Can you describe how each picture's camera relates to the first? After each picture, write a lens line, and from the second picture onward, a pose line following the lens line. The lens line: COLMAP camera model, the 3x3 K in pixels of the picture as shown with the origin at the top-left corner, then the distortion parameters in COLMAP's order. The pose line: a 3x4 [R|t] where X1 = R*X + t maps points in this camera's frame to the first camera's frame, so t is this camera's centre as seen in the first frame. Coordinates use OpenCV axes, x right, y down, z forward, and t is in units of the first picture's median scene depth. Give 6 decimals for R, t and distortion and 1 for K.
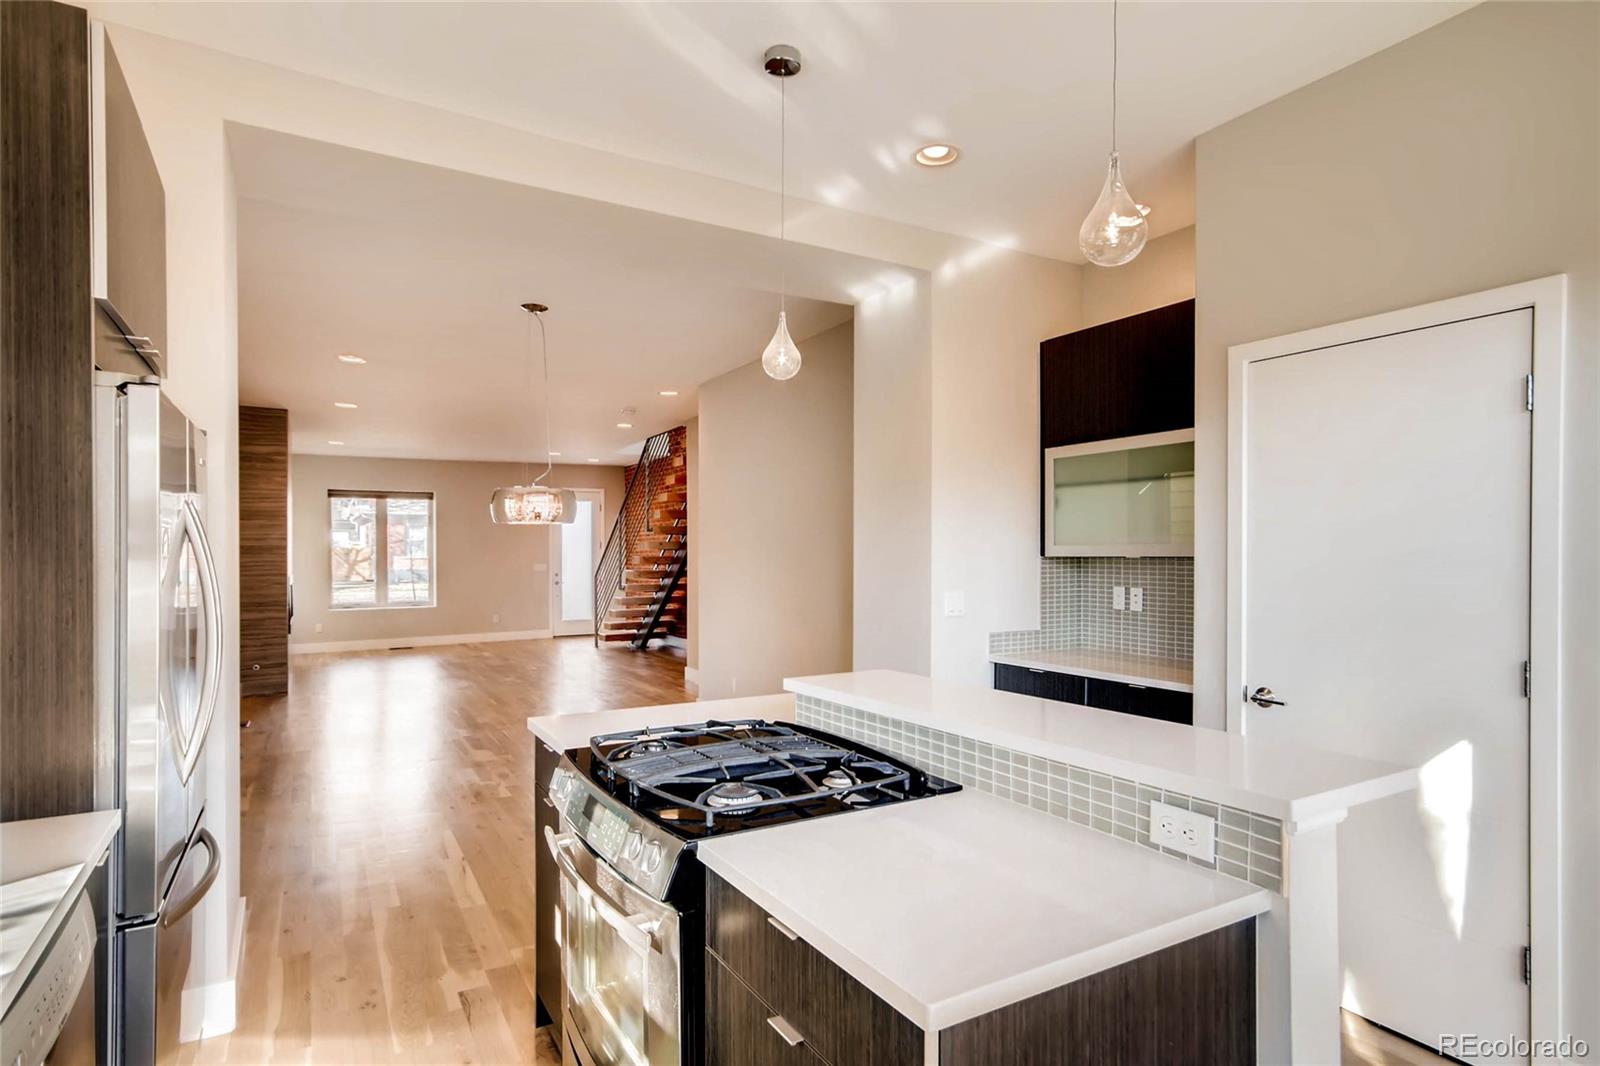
lens RADIAL K [[866.3, 0, 800.1], [0, 866.3, 547.4], [0, 0, 1]] dist [-0.028491, 0.039577]
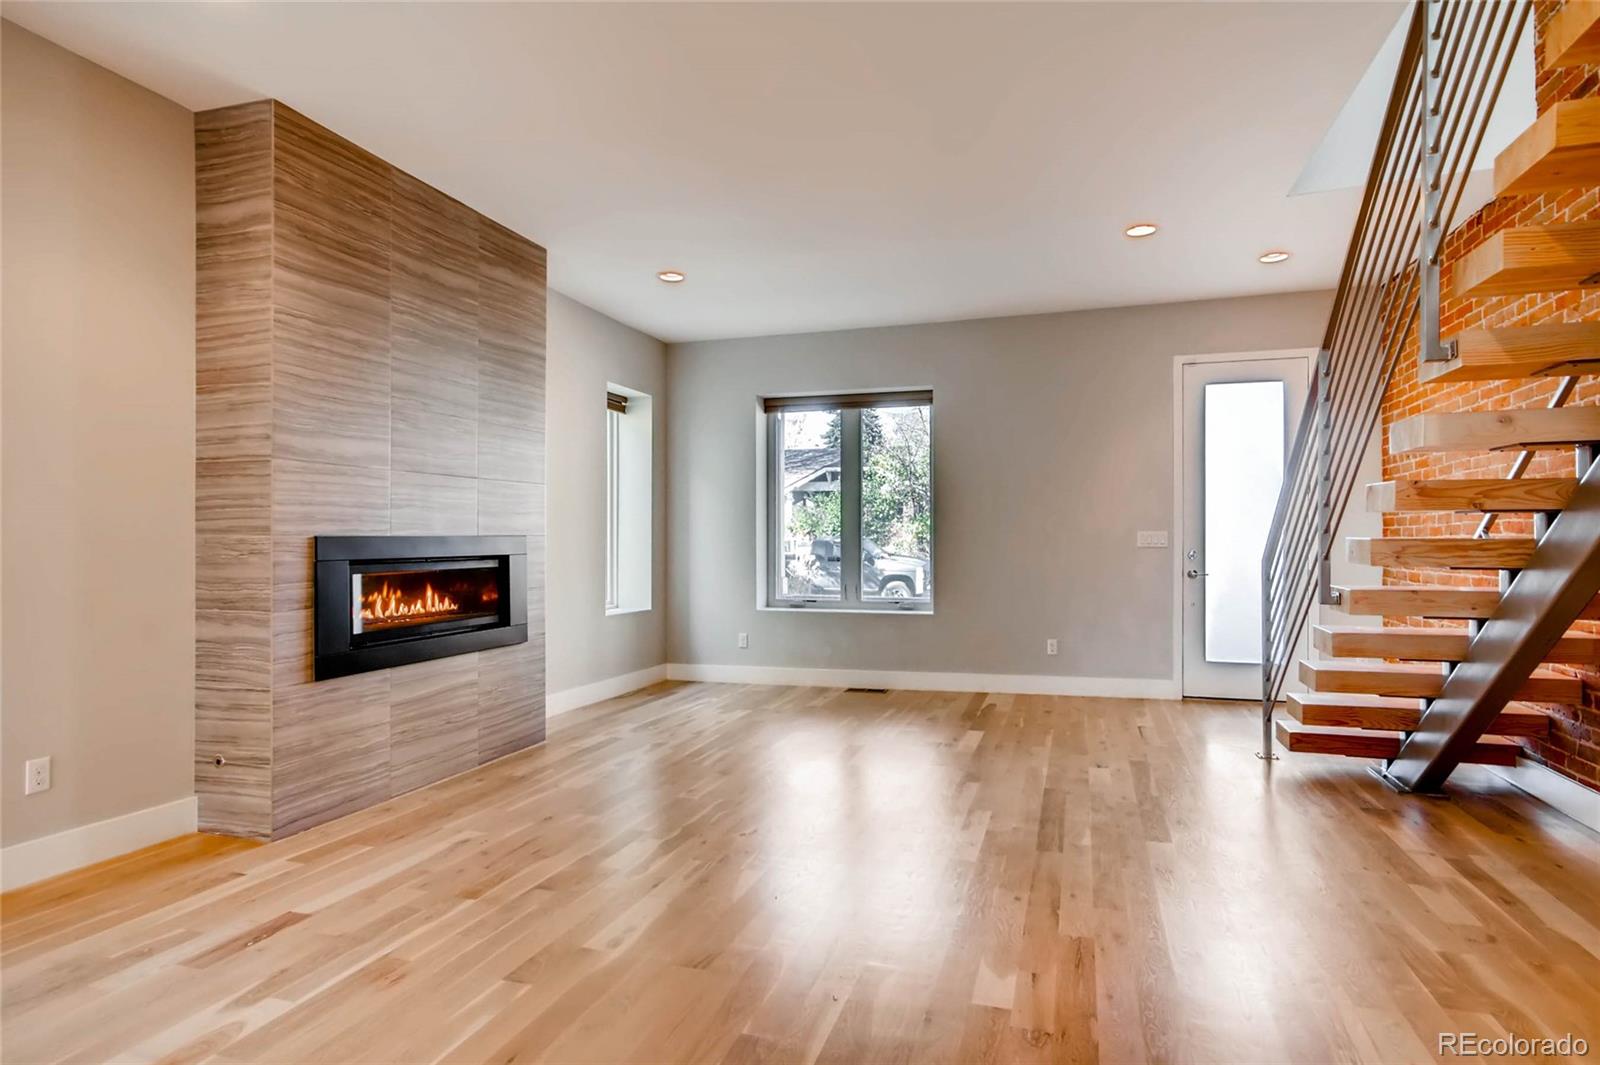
lens RADIAL K [[866.3, 0, 800.1], [0, 866.3, 546.9], [0, 0, 1]] dist [-0.028491, 0.039577]
pose [[0.671724, 0.006794, -0.740770, -0.103750], [0.002114, 0.999936, 0.011088, 0.024351], [0.740798, -0.009014, 0.671667, 0.626618]]
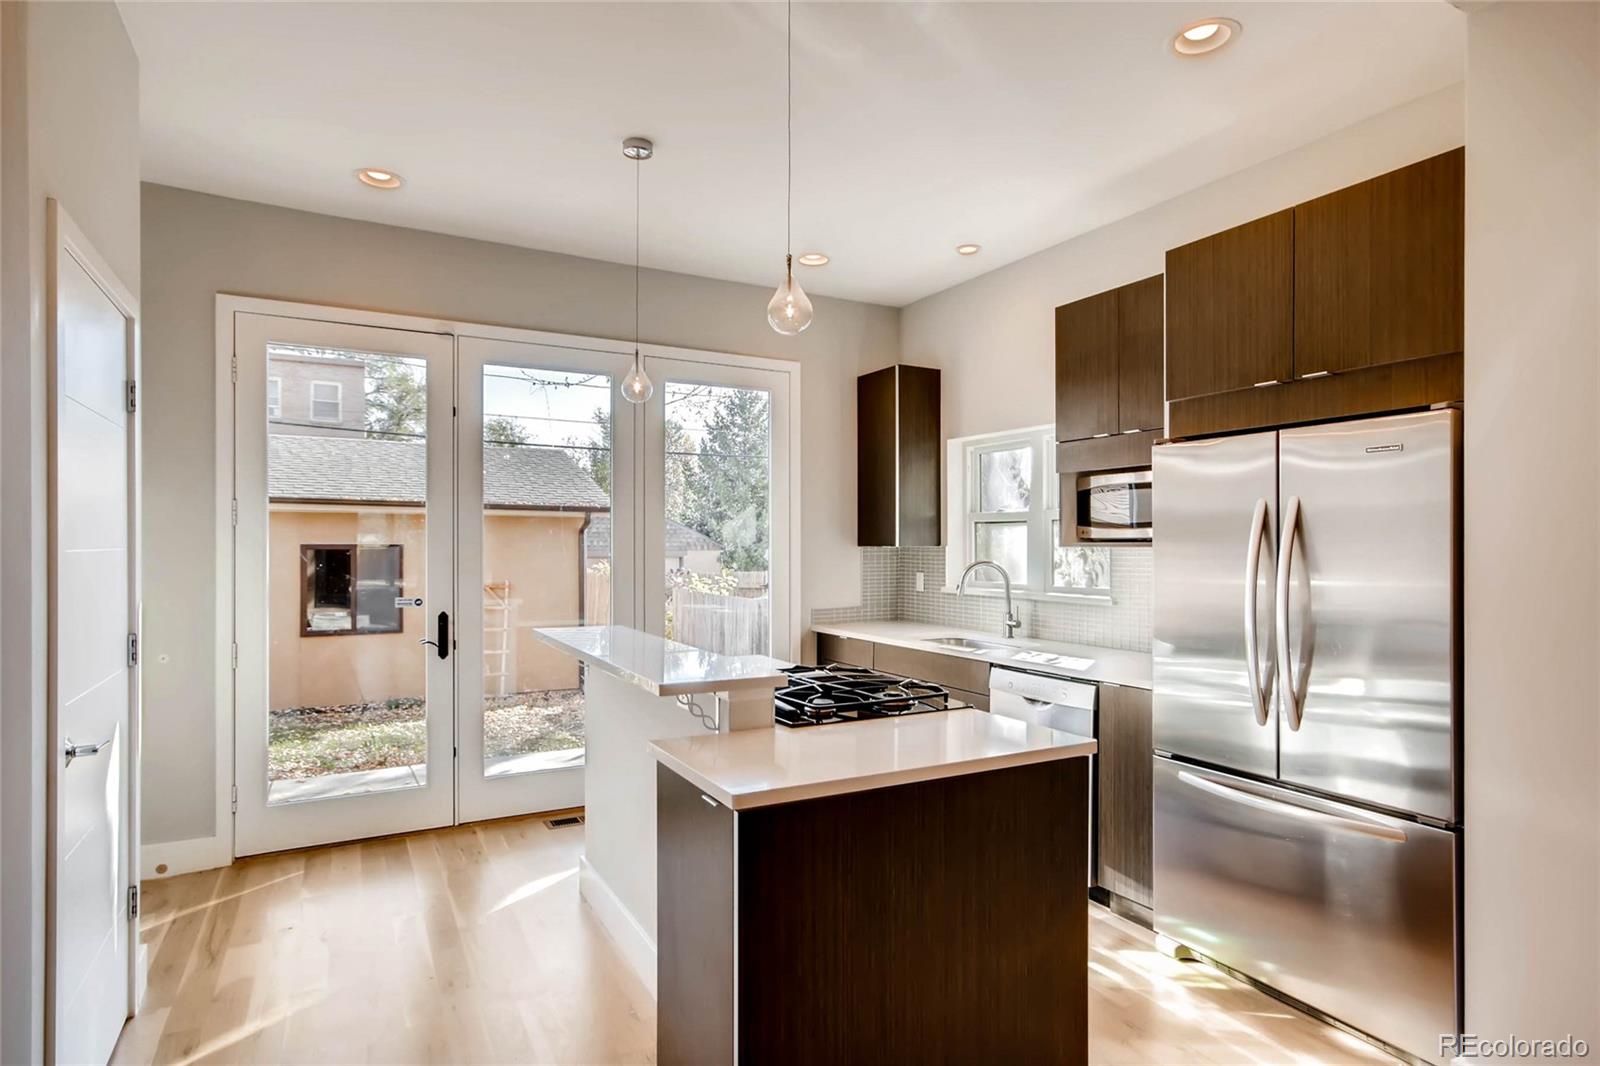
lens RADIAL K [[866.3, 0, 800.1], [0, 866.3, 547.4], [0, 0, 1]] dist [-0.028491, 0.039577]
pose [[-0.999428, -0.003018, 0.033680, -0.011719], [-0.002895, 0.999989, 0.003687, 0.002593], [-0.033691, 0.003588, -0.999426, 0.358378]]
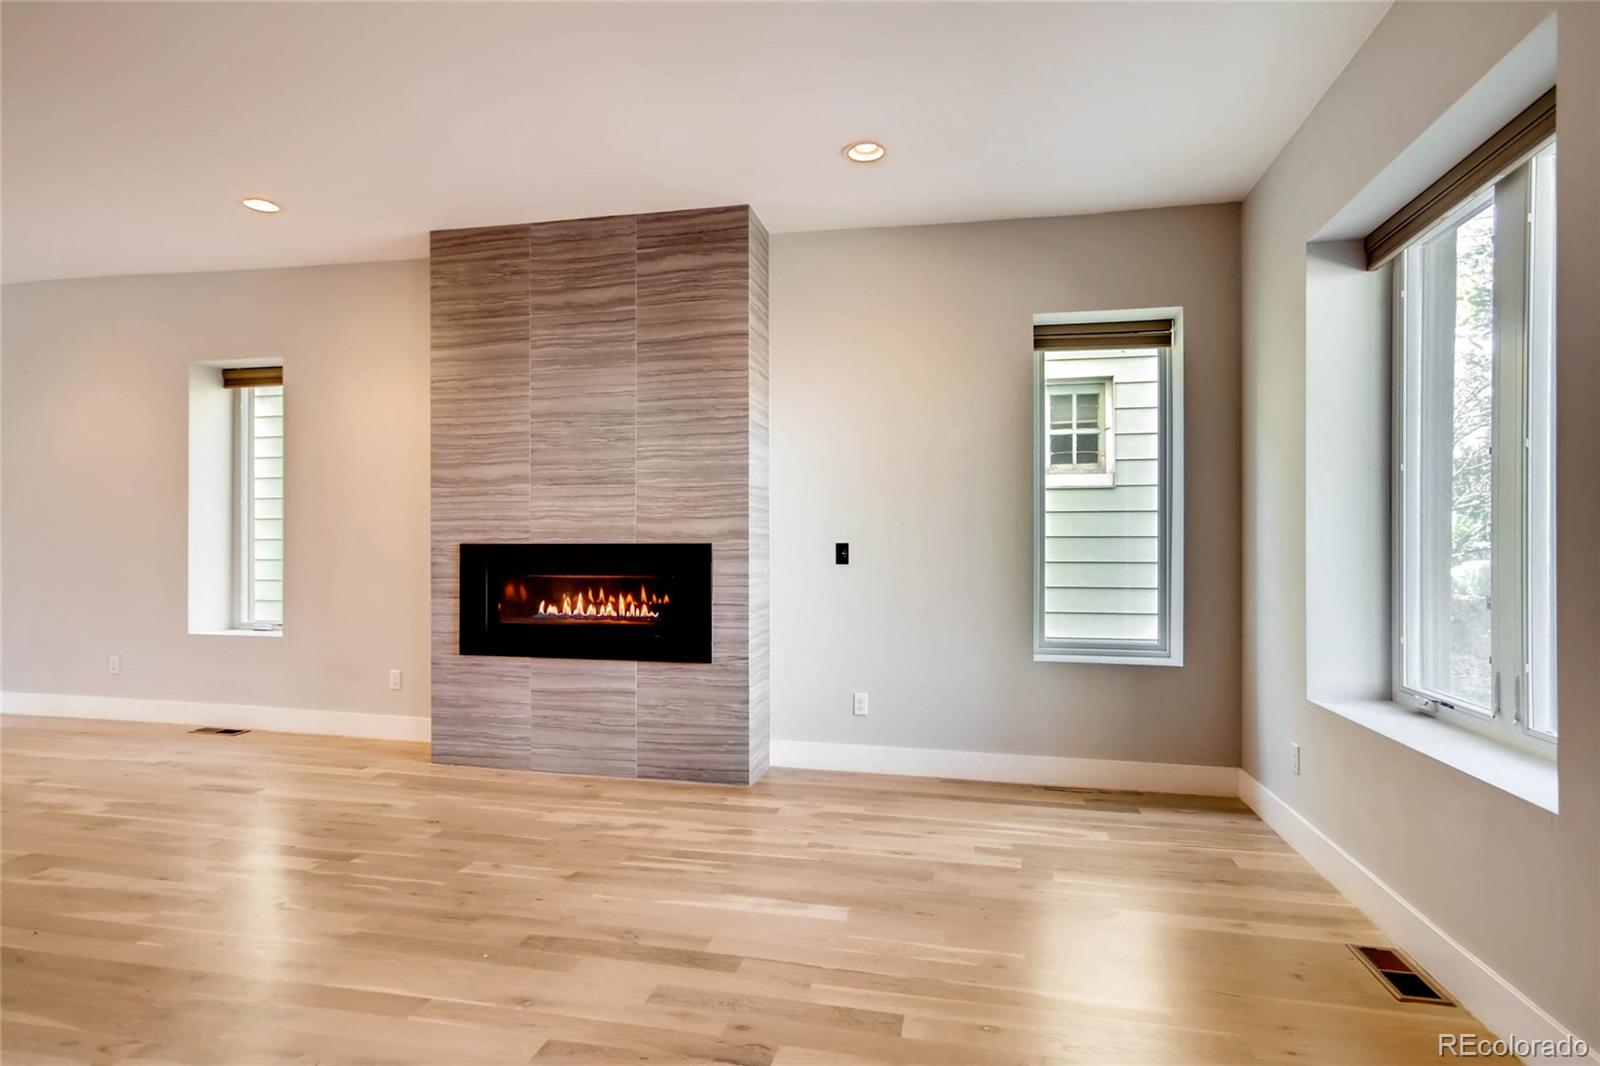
lens RADIAL K [[866.3, 0, 800.1], [0, 866.3, 547.4], [0, 0, 1]] dist [-0.028491, 0.039577]
pose [[-0.674995, -0.000333, -0.737822, -0.245070], [-0.000173, 1.000000, -0.000294, 0.025325], [0.737822, -0.000071, -0.674995, 1.057279]]
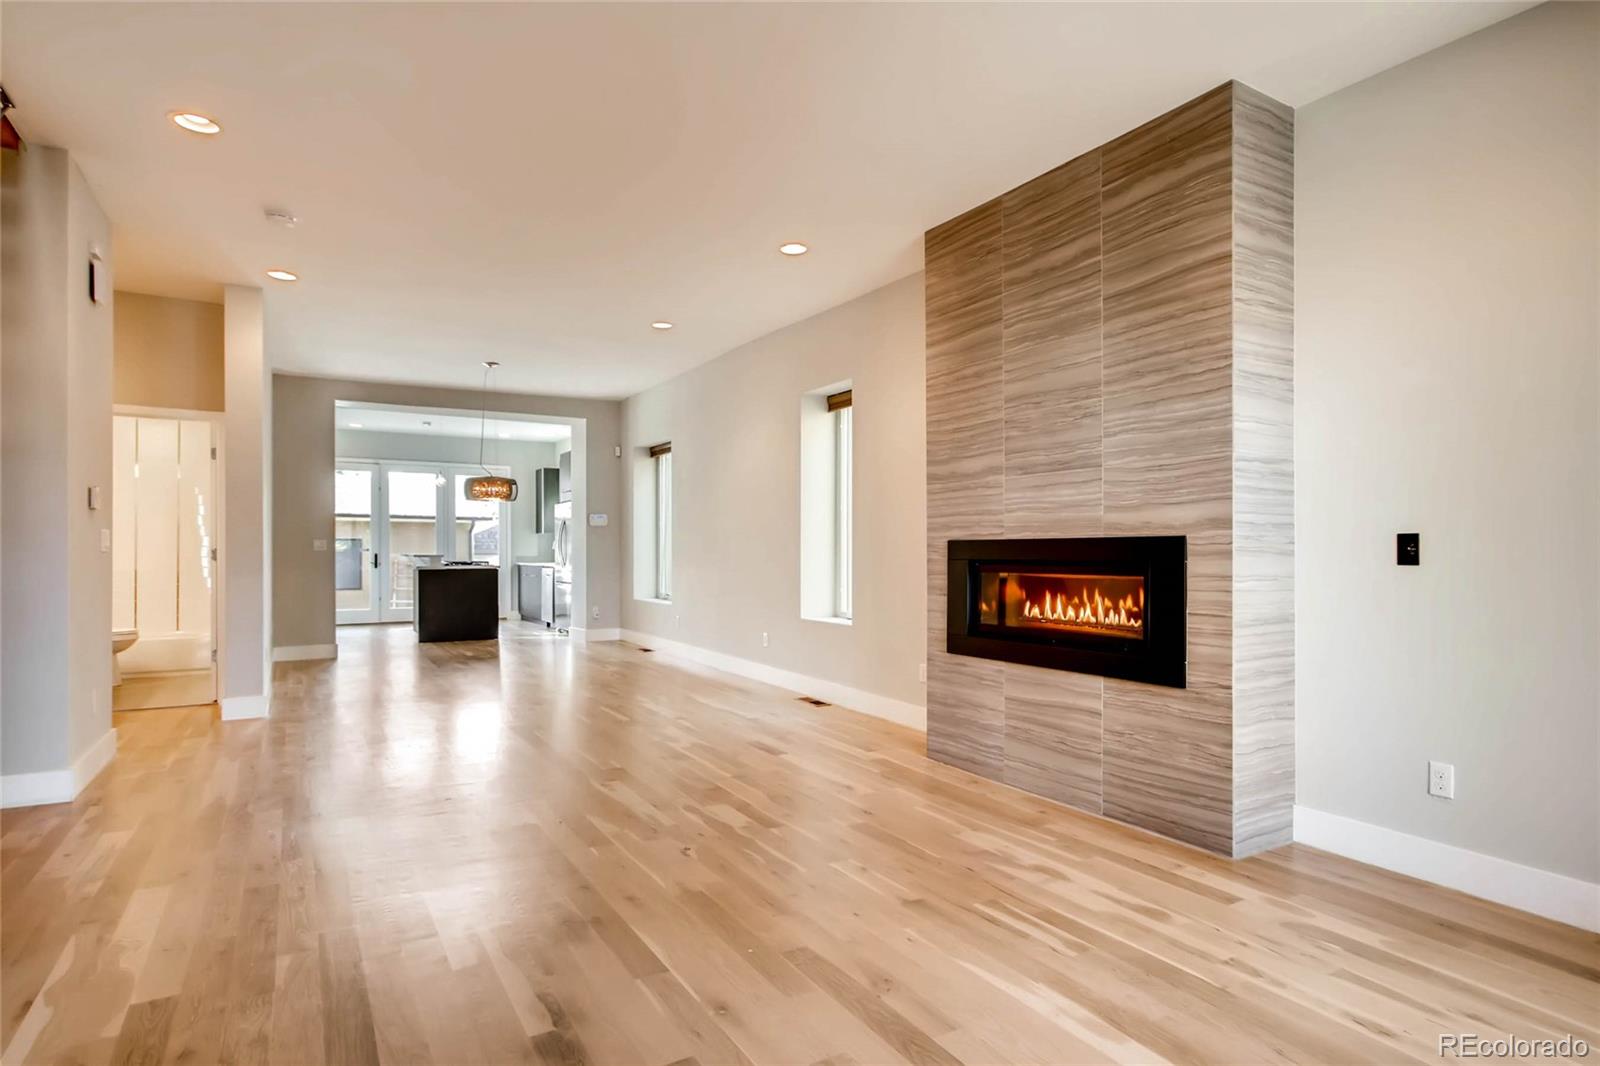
lens RADIAL K [[867.1, 0, 803.7], [0, 867.1, 554.4], [0, 0, 1]] dist [-0.026888, 0.055398]
pose [[-0.999847, -0.002354, -0.017355, -0.352851], [-0.002367, 0.999997, 0.000764, 0.029605], [0.017354, 0.000805, -0.999849, 1.065266]]
